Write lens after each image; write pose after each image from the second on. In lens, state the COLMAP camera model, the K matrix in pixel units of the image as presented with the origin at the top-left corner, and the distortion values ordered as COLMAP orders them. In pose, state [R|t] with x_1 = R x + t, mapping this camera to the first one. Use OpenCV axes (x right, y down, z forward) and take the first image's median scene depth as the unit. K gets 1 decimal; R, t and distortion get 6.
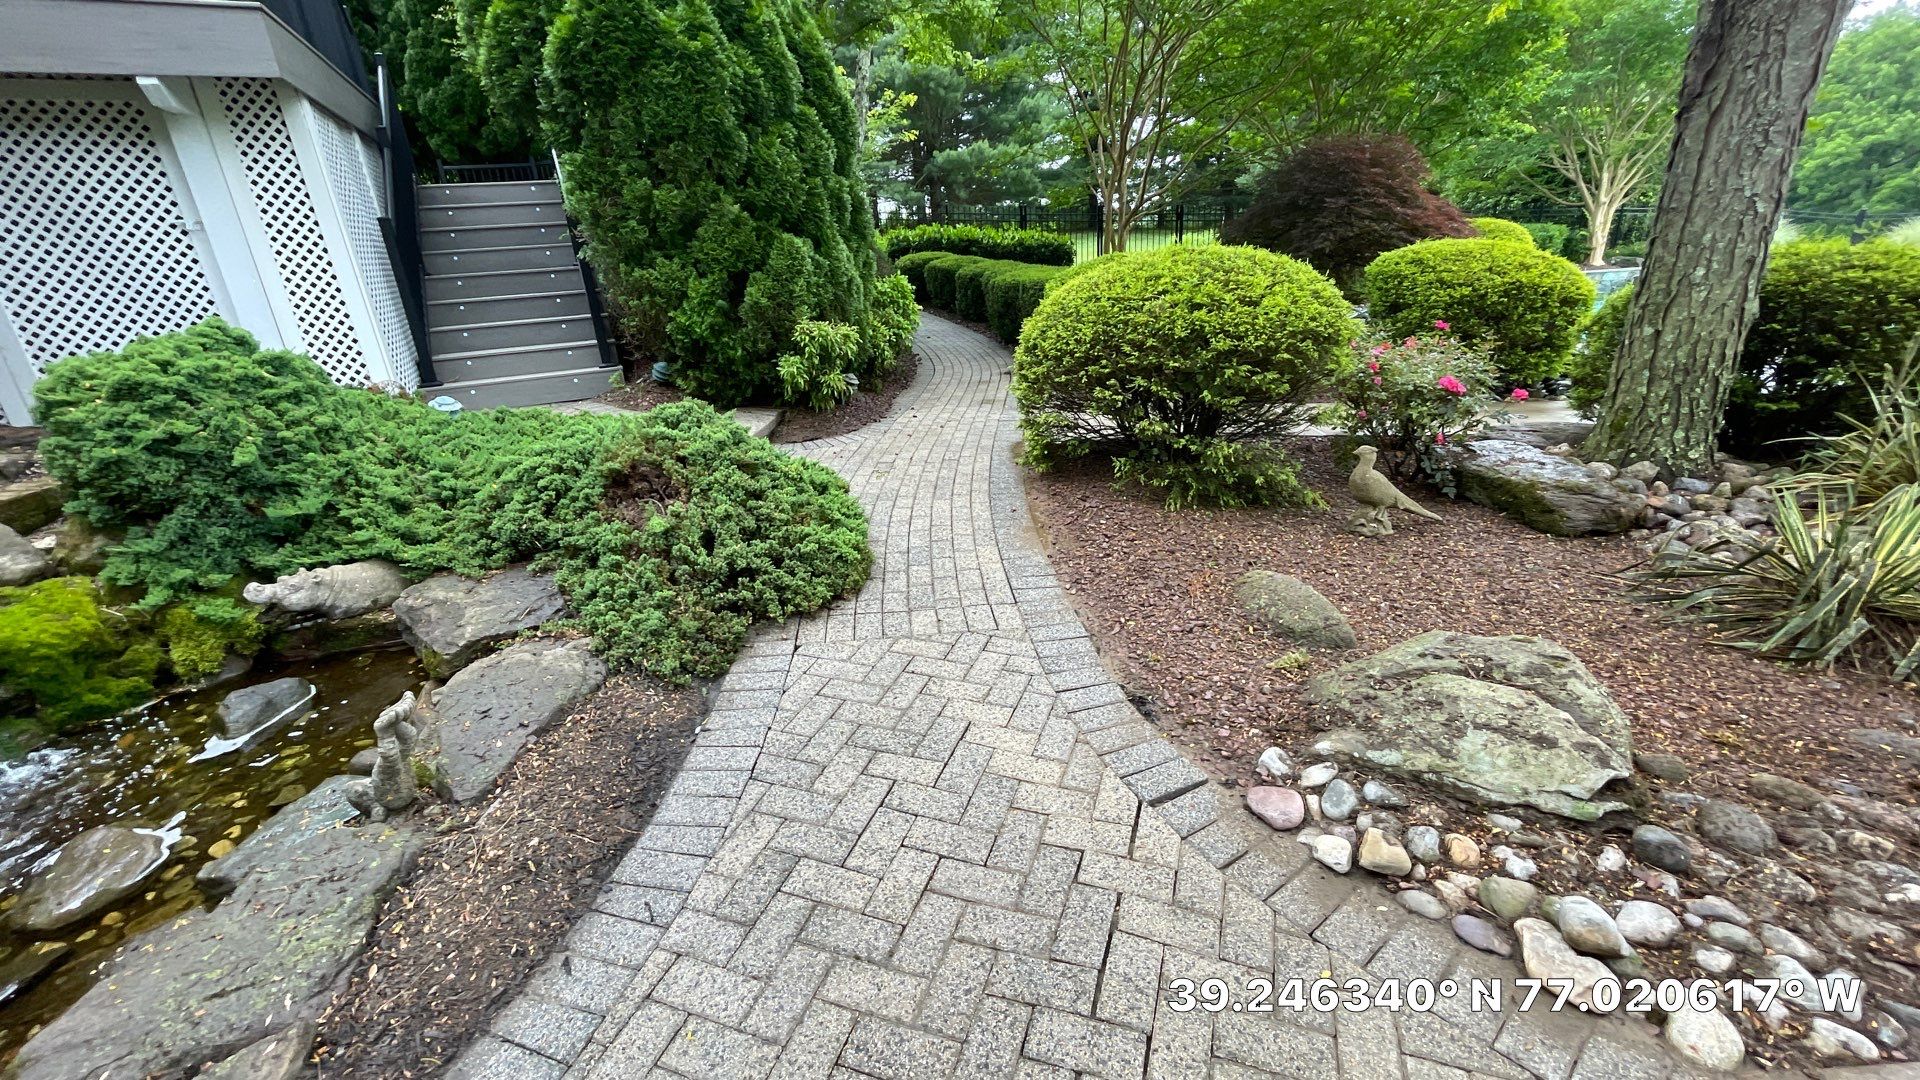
lens RADIAL K [[763.4, 0, 966.3], [0, 763.4, 538.8], [0, 0, 1]] dist [-0.004494, -0.000295]
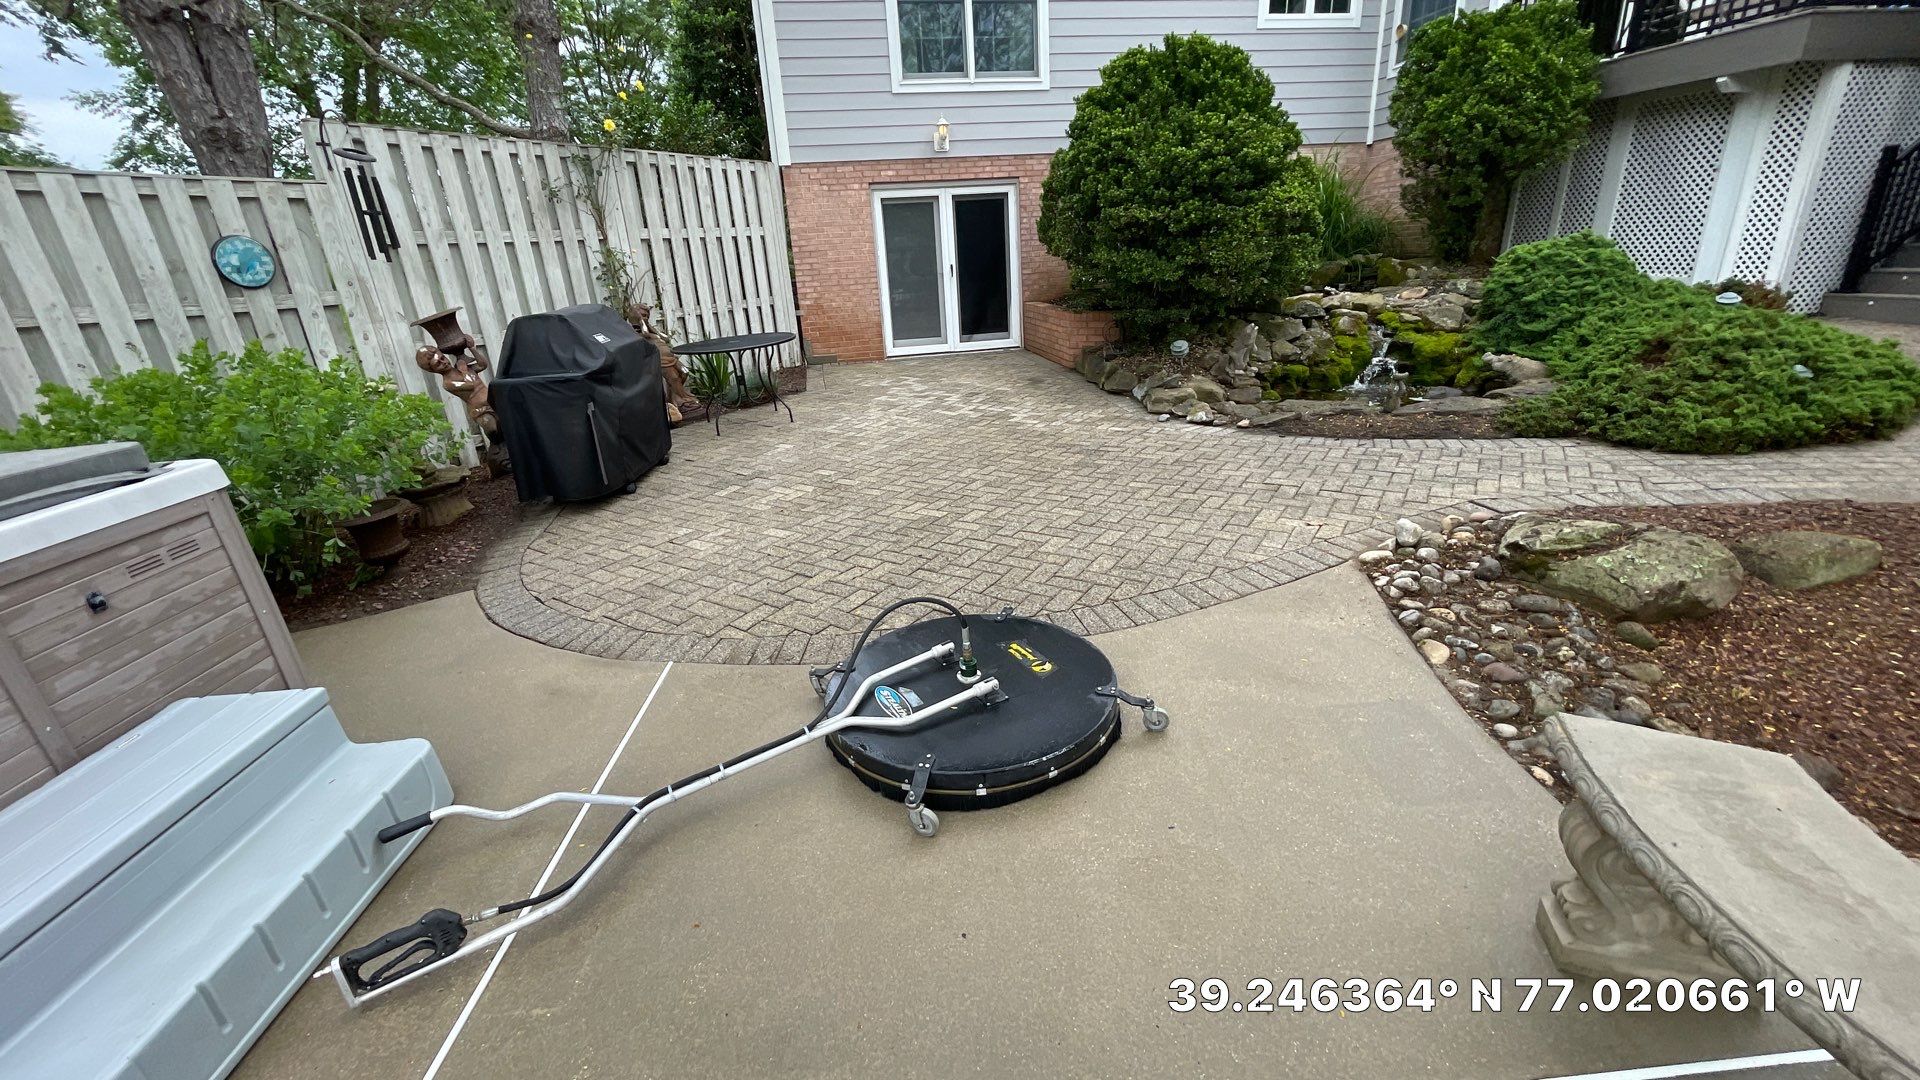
lens RADIAL K [[763.4, 0, 963.7], [0, 763.4, 547.8], [0, 0, 1]] dist [-0.004494, -0.000295]
pose [[-0.248086, 0.413975, -0.875830, 1.209235], [-0.279266, 0.835150, 0.473852, -0.068914], [0.927612, 0.362145, -0.091580, -0.018265]]
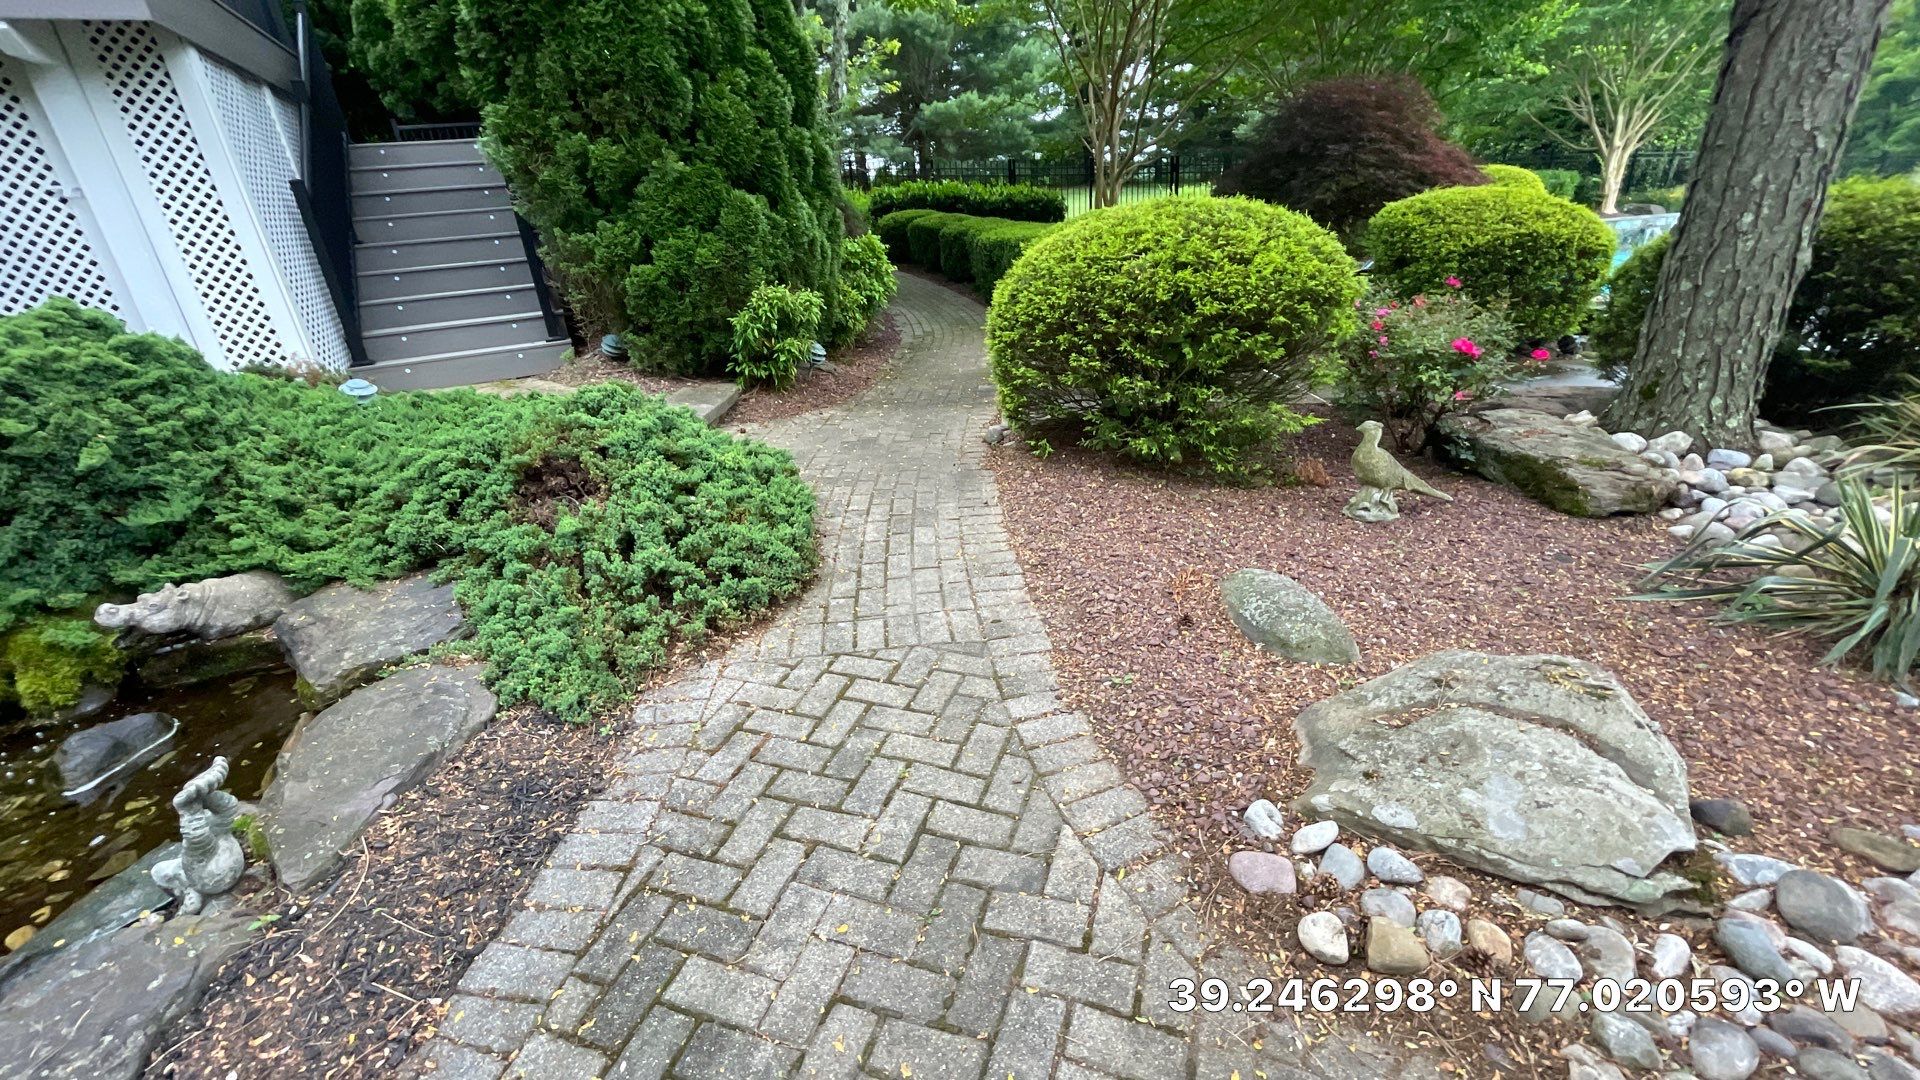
lens RADIAL K [[763.4, 0, 964.5], [0, 763.4, 539.5], [0, 0, 1]] dist [-0.004494, -0.000295]
pose [[0.999886, -0.015044, -0.001341, 0.042146], [0.015092, 0.998713, 0.048412, -0.031308], [0.000611, -0.048426, 0.998827, 0.090681]]
